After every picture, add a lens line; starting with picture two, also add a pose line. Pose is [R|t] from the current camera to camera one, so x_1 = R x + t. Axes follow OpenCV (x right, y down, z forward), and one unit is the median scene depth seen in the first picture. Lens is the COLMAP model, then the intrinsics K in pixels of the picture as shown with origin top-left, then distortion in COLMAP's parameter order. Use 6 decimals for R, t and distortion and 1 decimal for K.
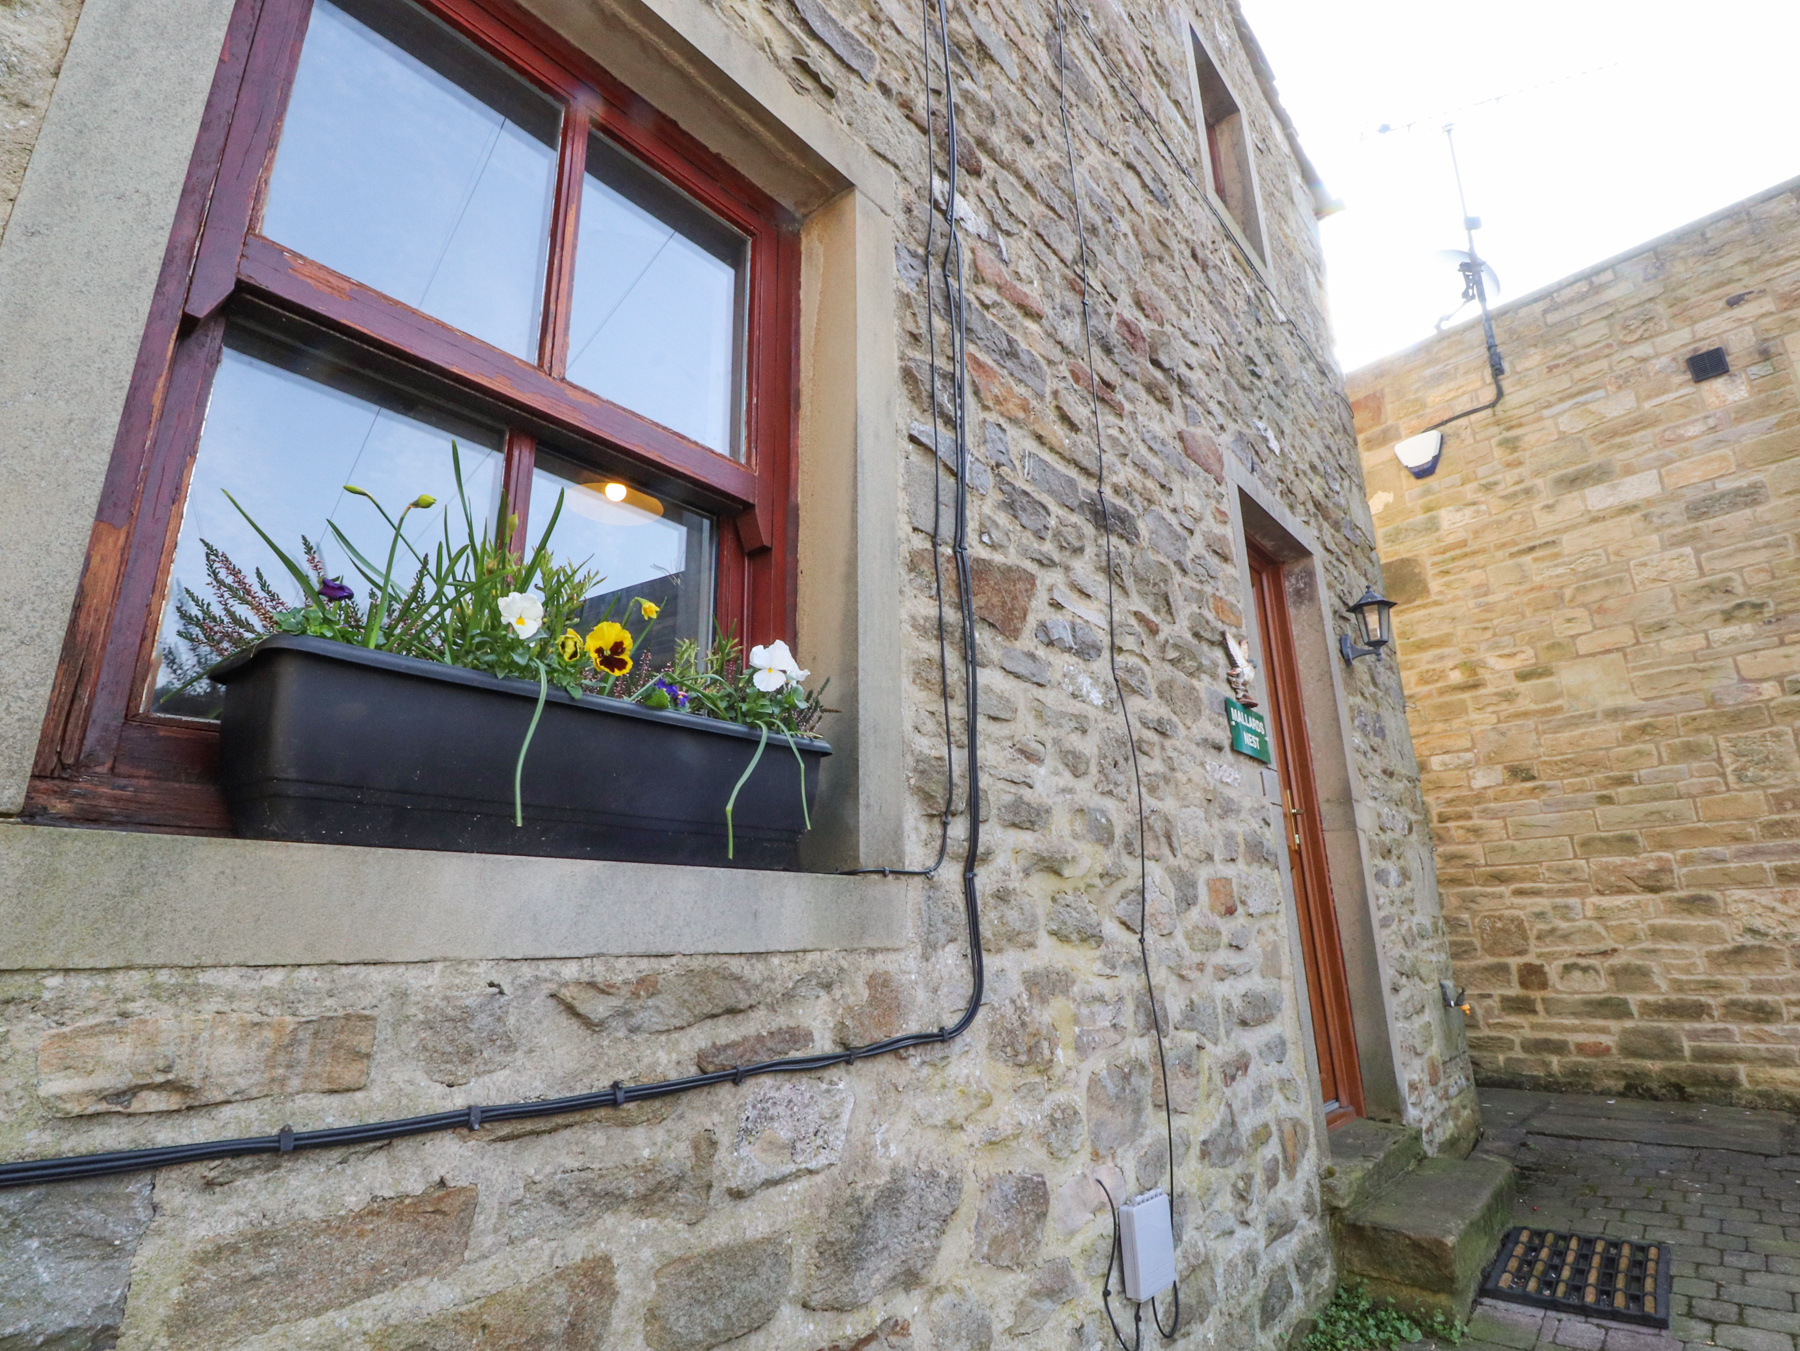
lens RADIAL K [[925.4, 0, 896.2], [0, 925.4, 661.2], [0, 0, 1]] dist [0.001752, -0.013279]
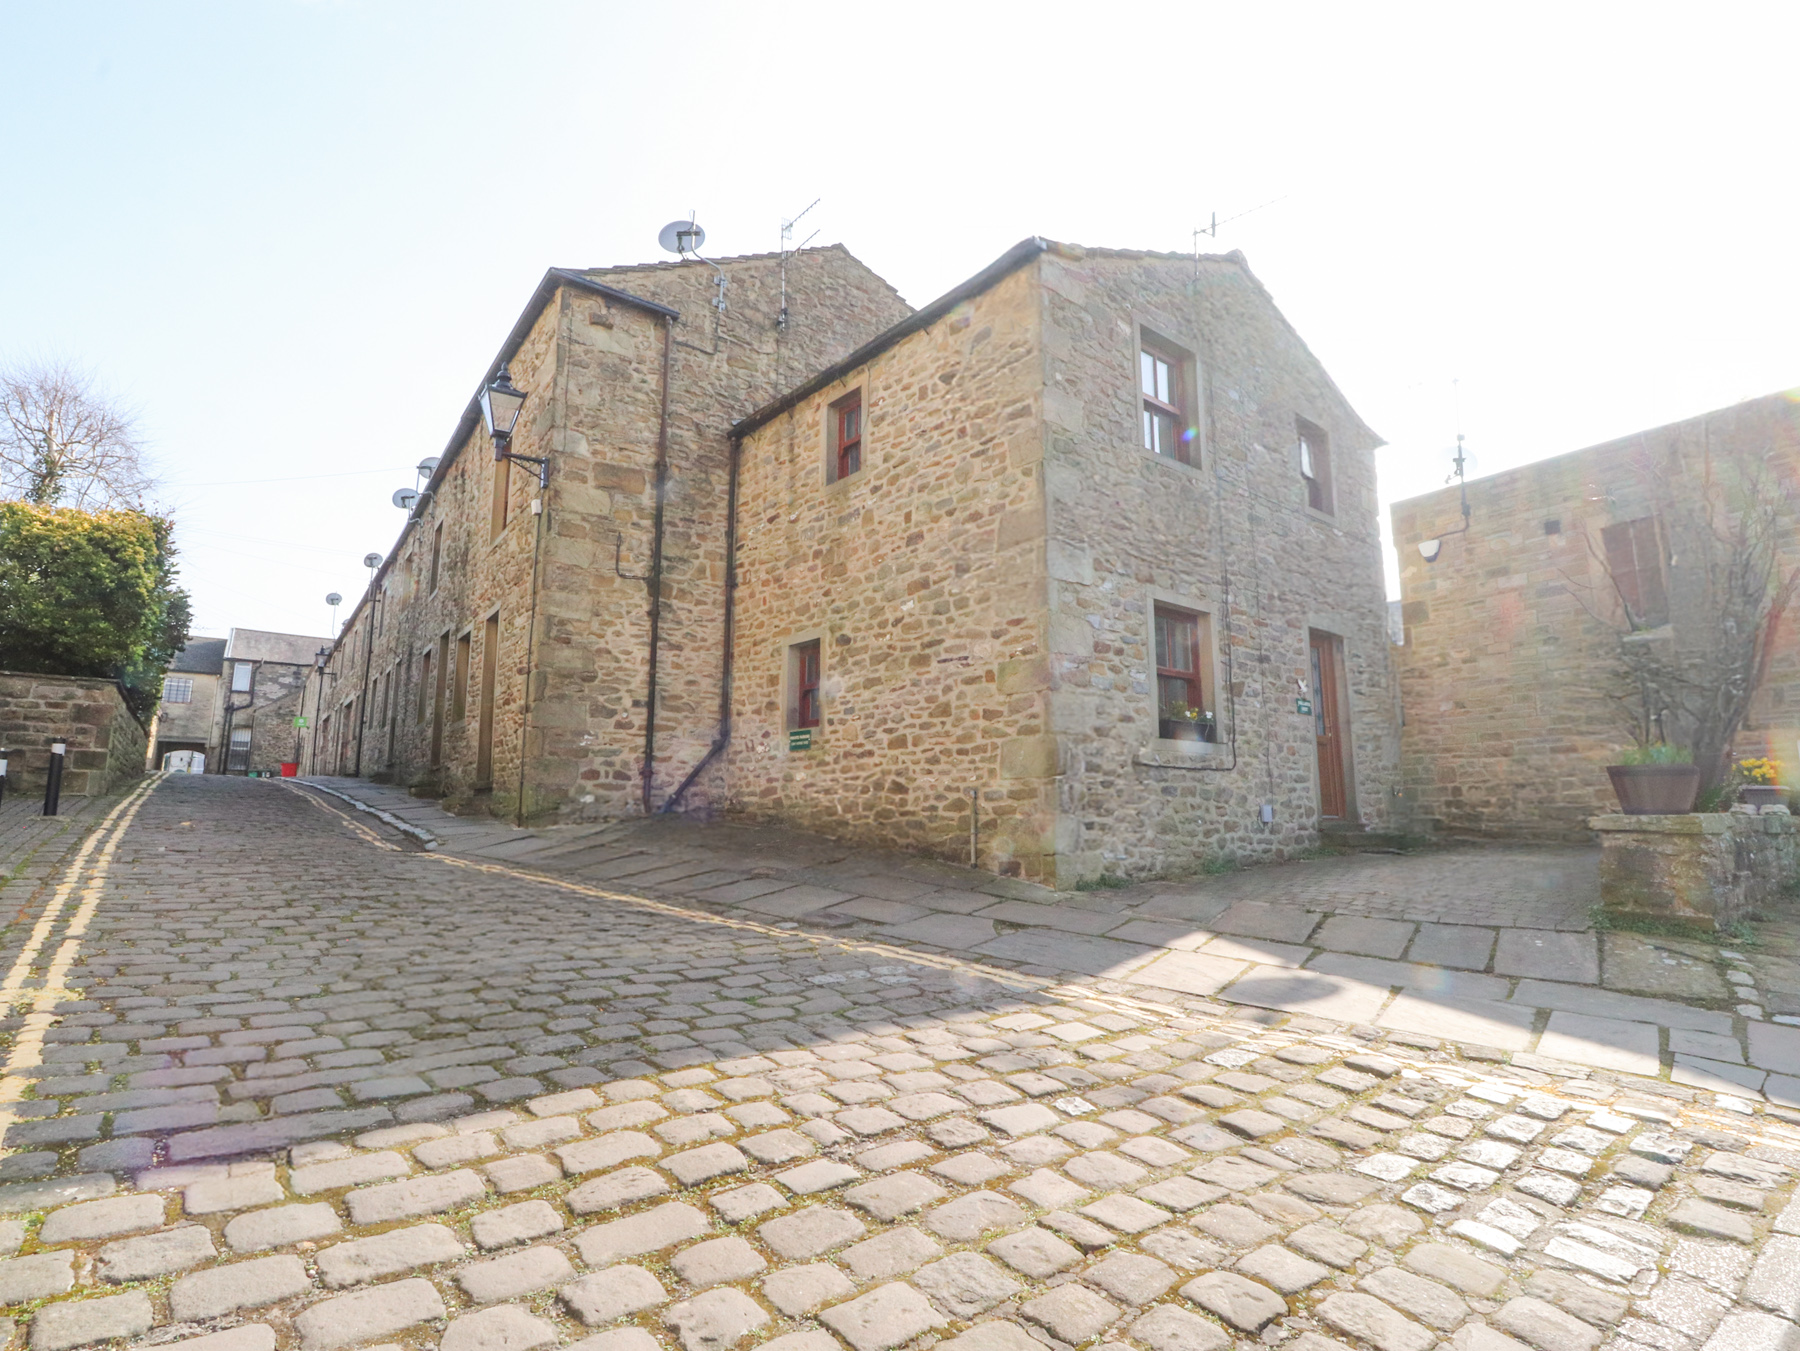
lens RADIAL K [[925.4, 0, 896.2], [0, 925.4, 661.2], [0, 0, 1]] dist [0.001752, -0.013279]
pose [[0.984597, -0.008210, -0.174645, -0.544012], [0.030378, 0.991737, 0.124639, -0.588517], [0.172179, -0.128025, 0.976711, -2.732075]]
